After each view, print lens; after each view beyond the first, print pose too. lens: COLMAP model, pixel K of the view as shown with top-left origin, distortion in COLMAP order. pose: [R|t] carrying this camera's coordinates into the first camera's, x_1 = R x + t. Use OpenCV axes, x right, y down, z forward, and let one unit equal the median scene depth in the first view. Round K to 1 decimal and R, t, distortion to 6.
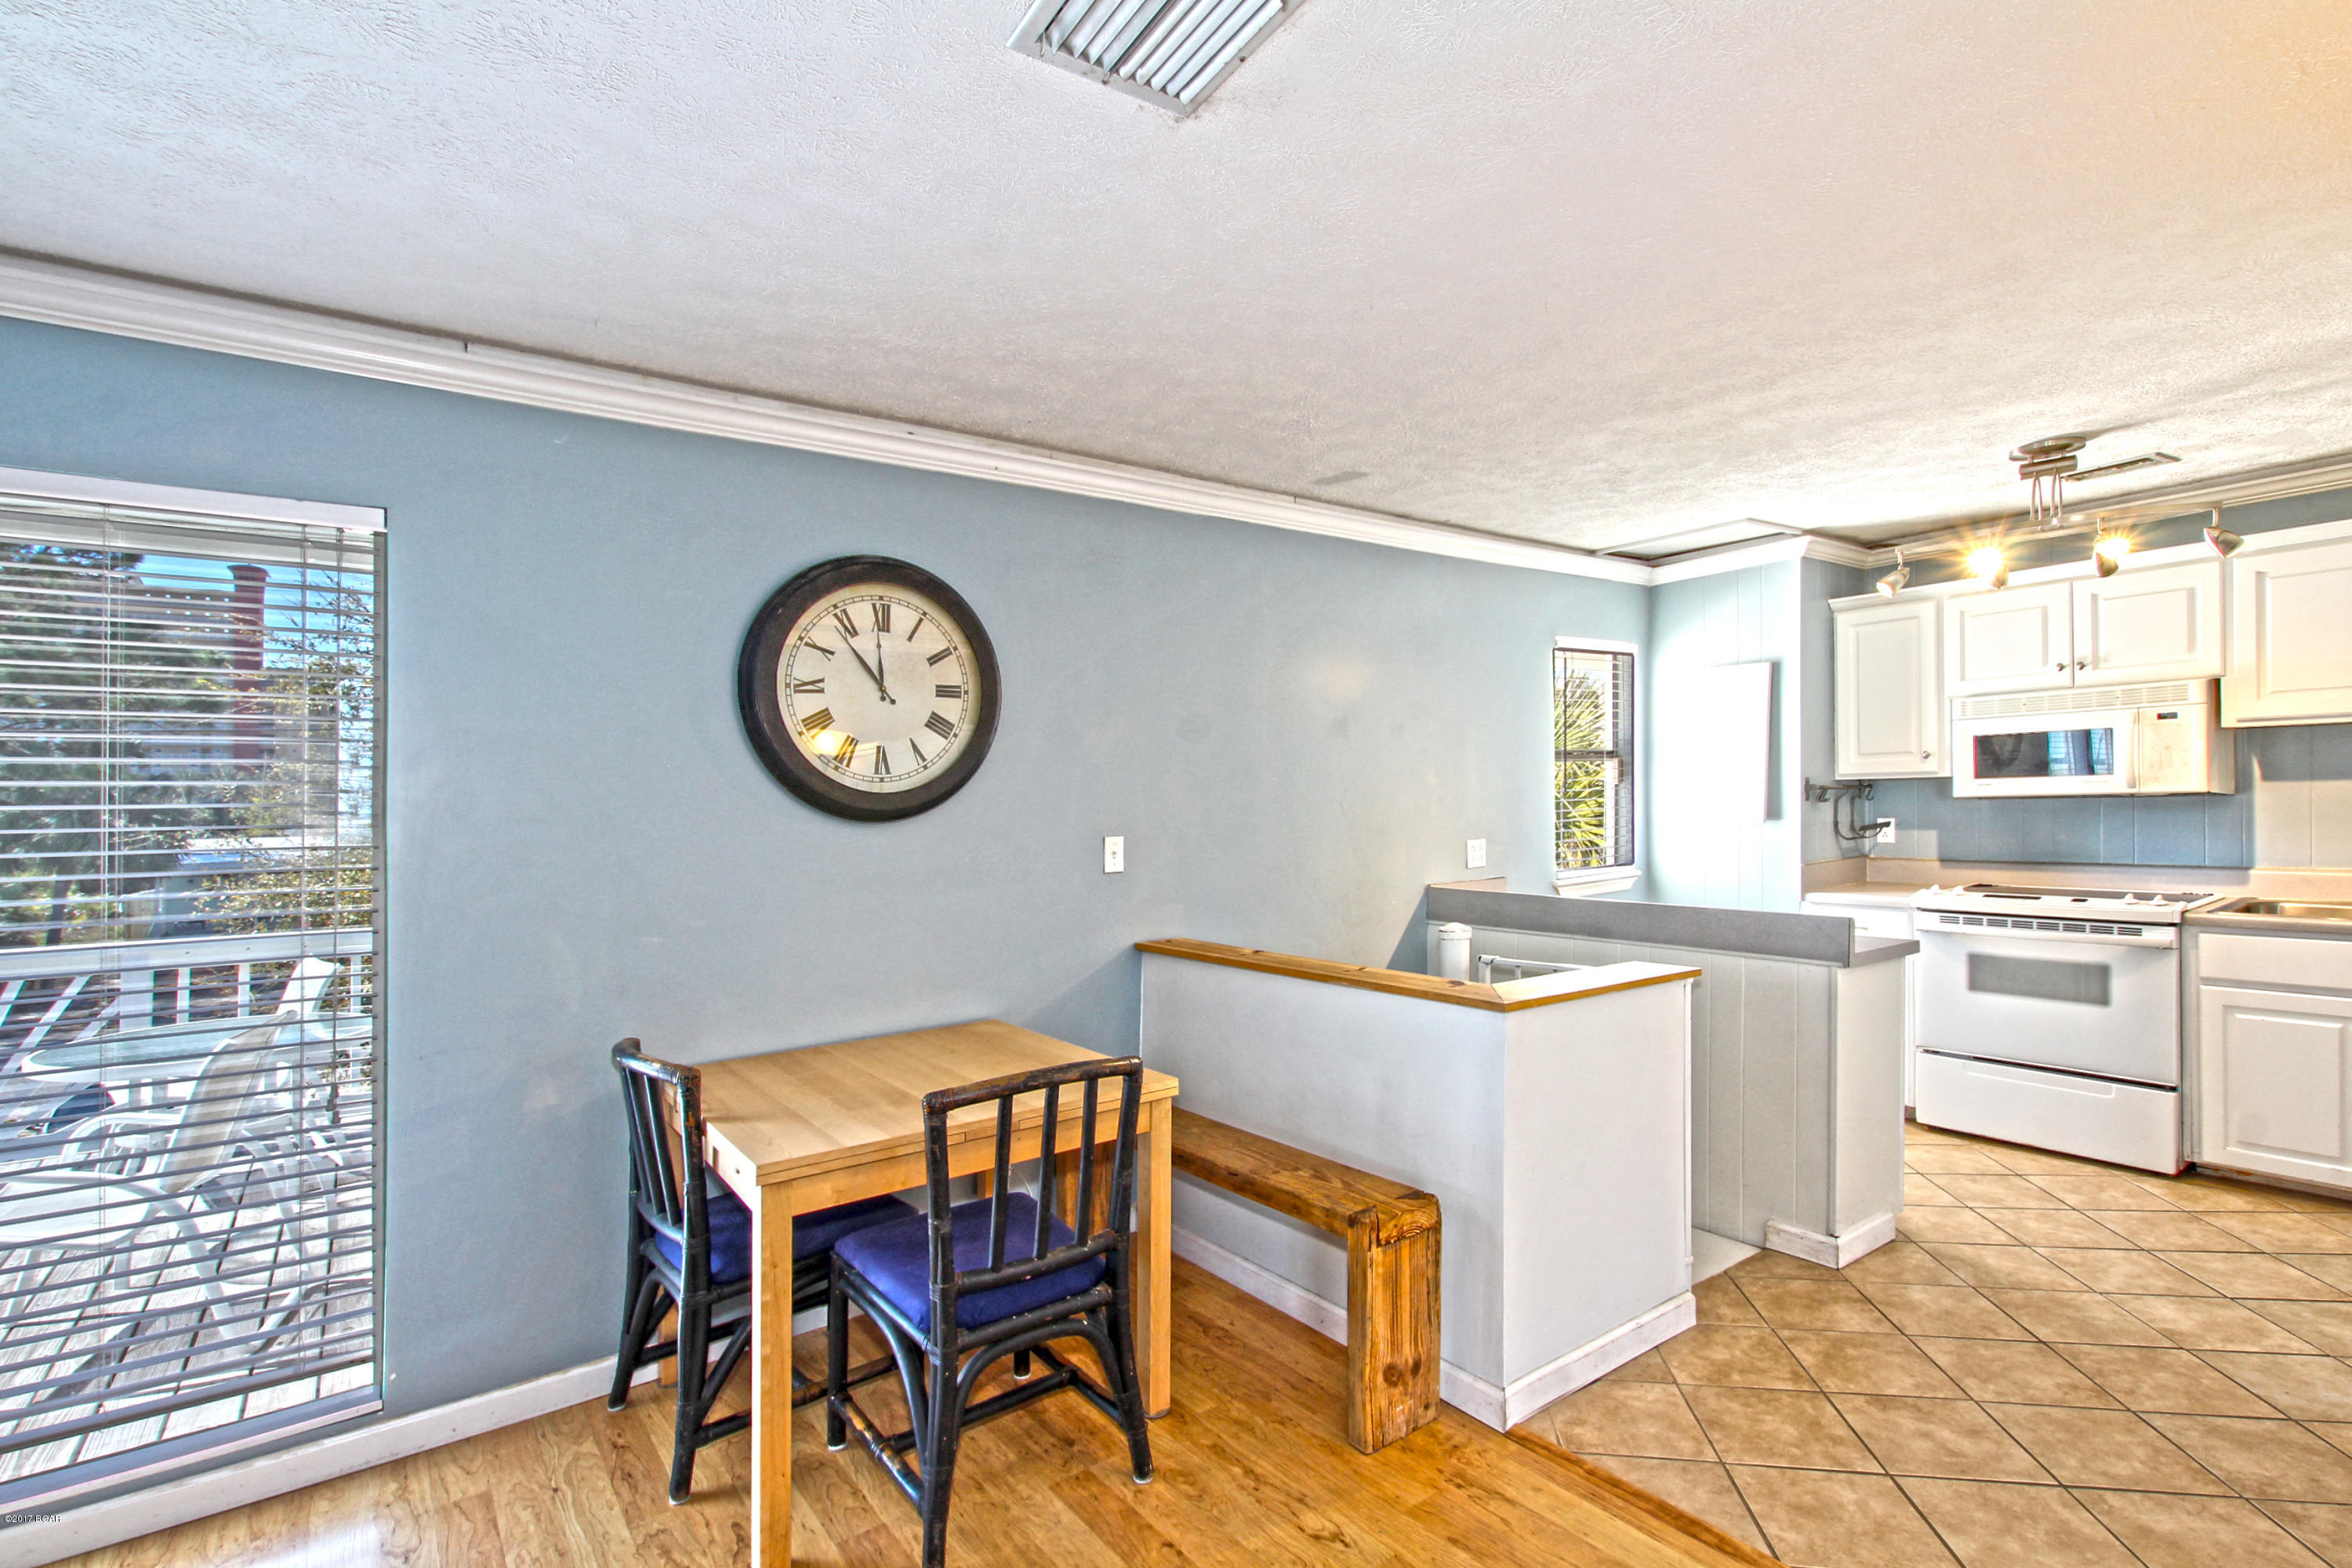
lens RADIAL K [[1143.2, 0, 1136.6], [0, 1143.2, 721.0], [0, 0, 1]] dist [0.001696, -0.000361]
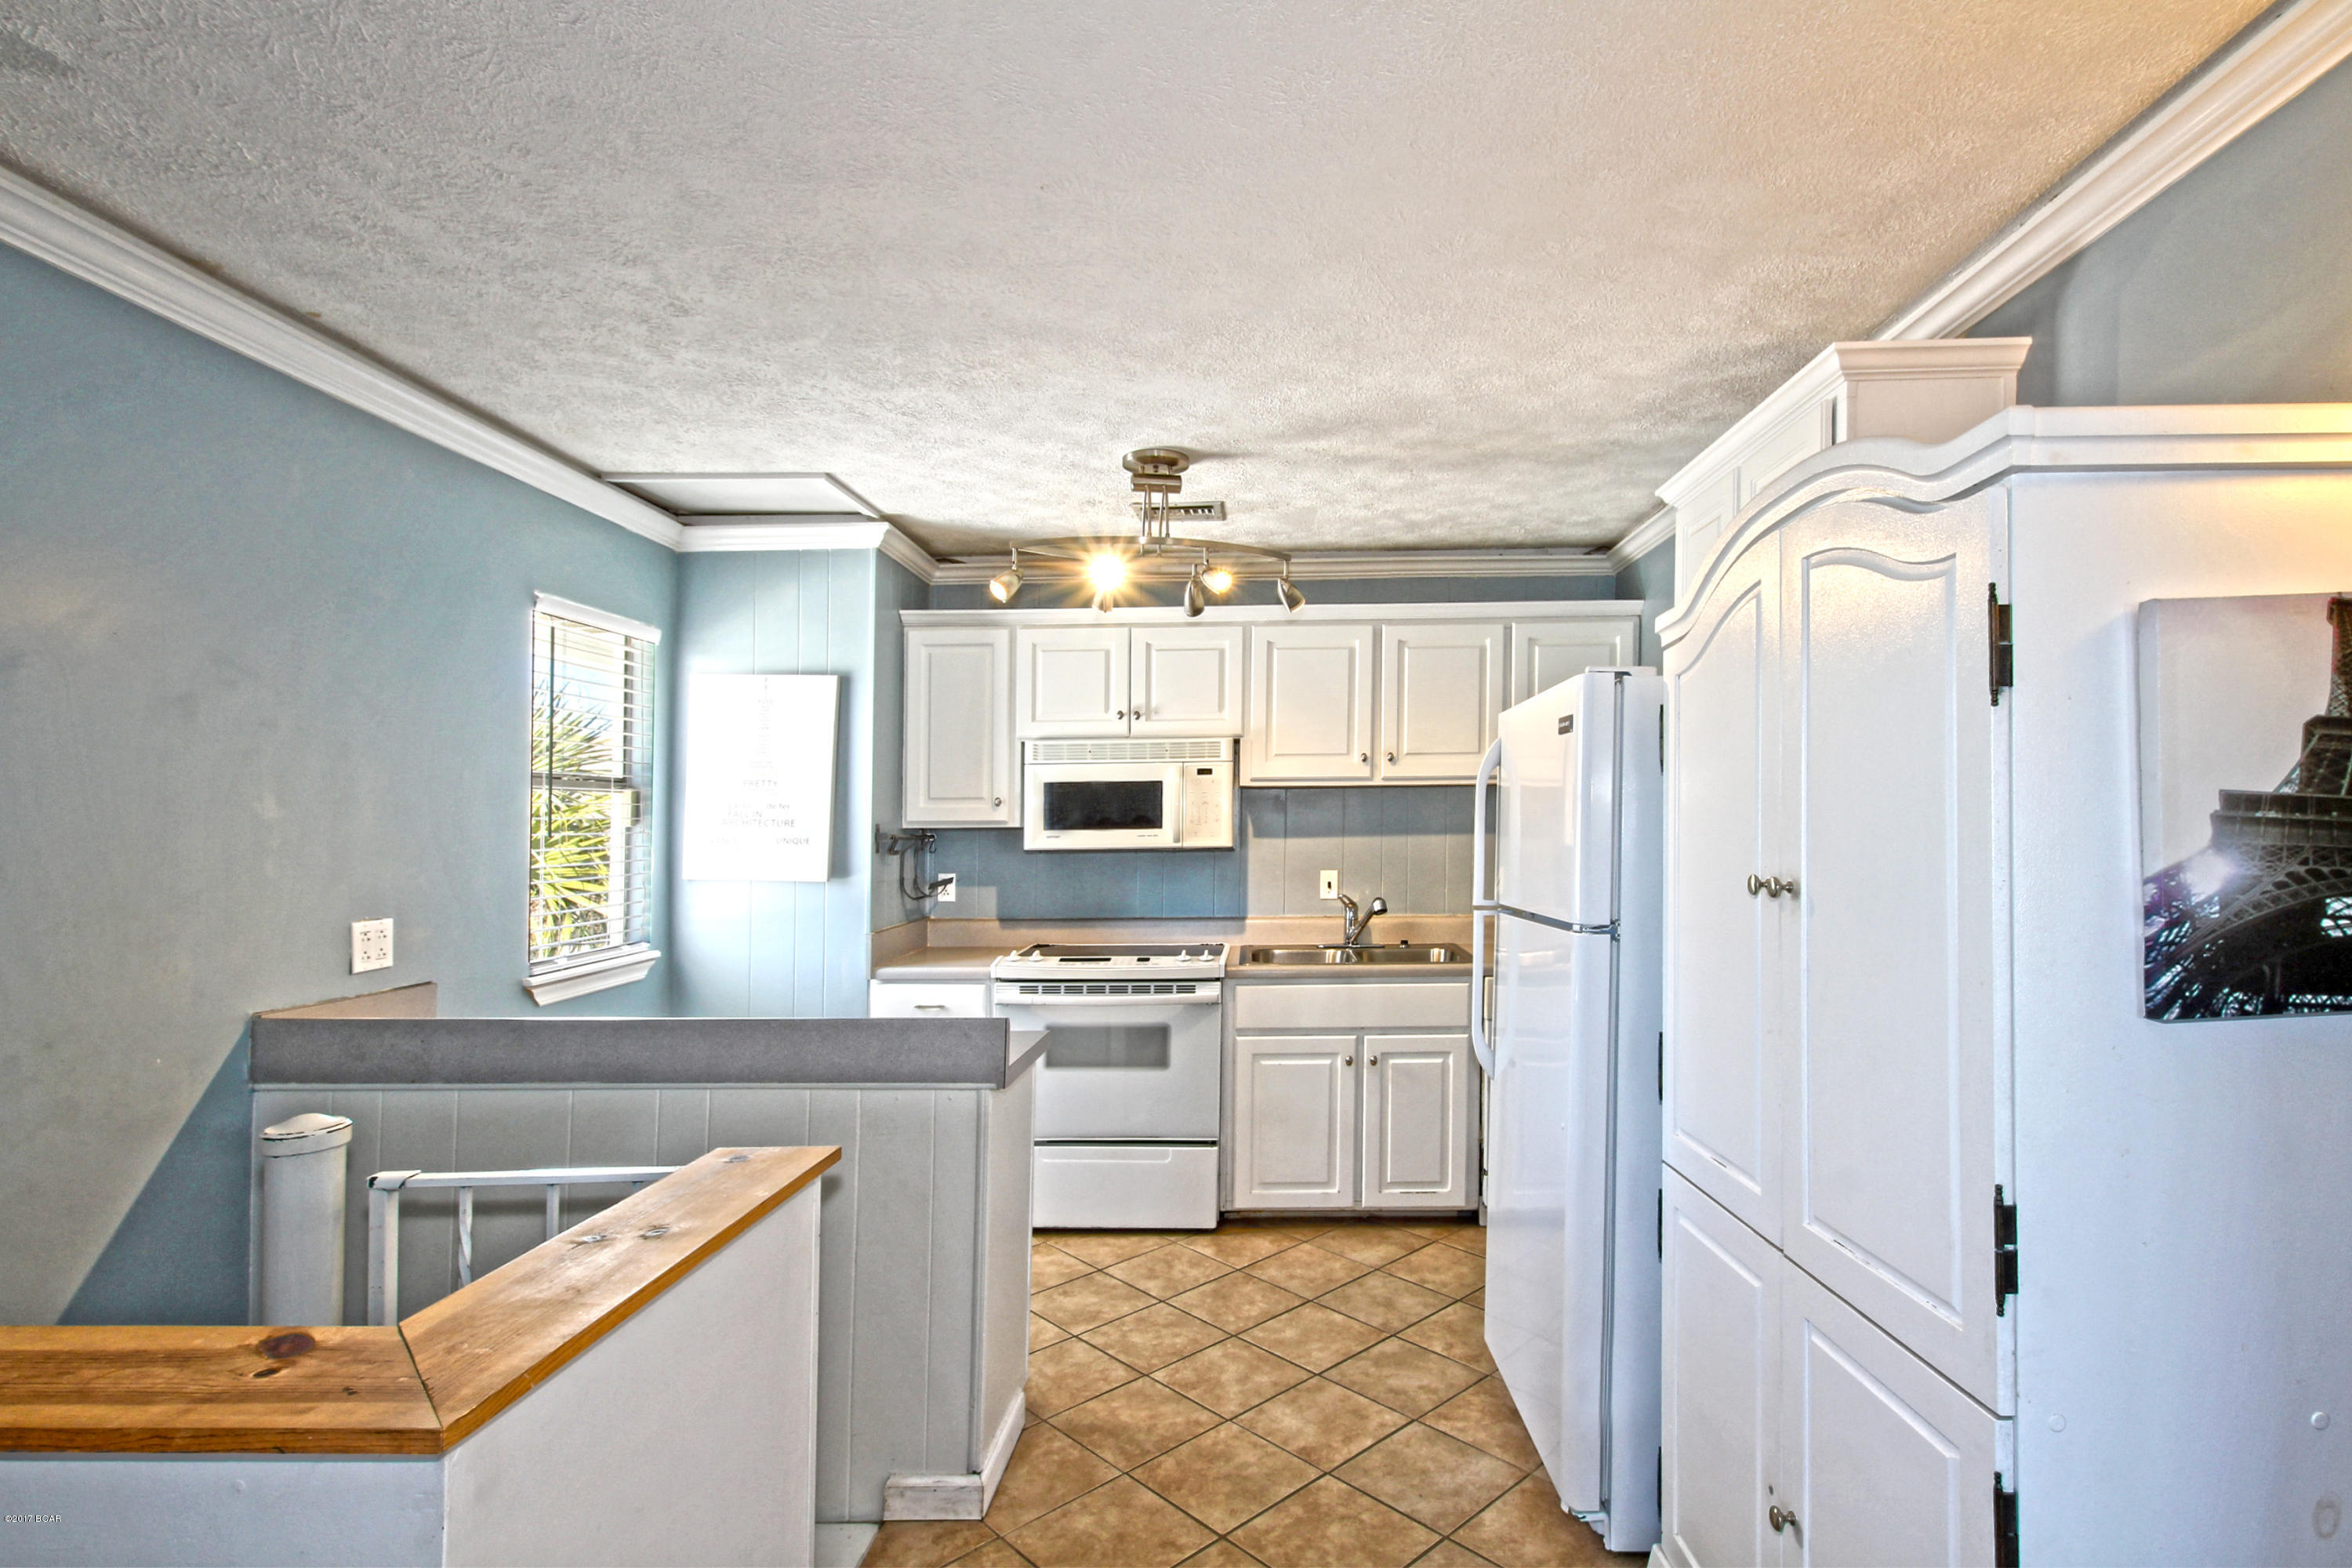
lens RADIAL K [[1150.8, 0, 1274.4], [0, 1150.8, 876.3], [0, 0, 1]] dist [-0.001790, 0.000045]
pose [[0.584996, -0.010721, 0.810965, 0.111020], [-0.062889, 0.996302, 0.058537, 0.024659], [-0.808594, -0.085244, 0.582159, 0.354821]]
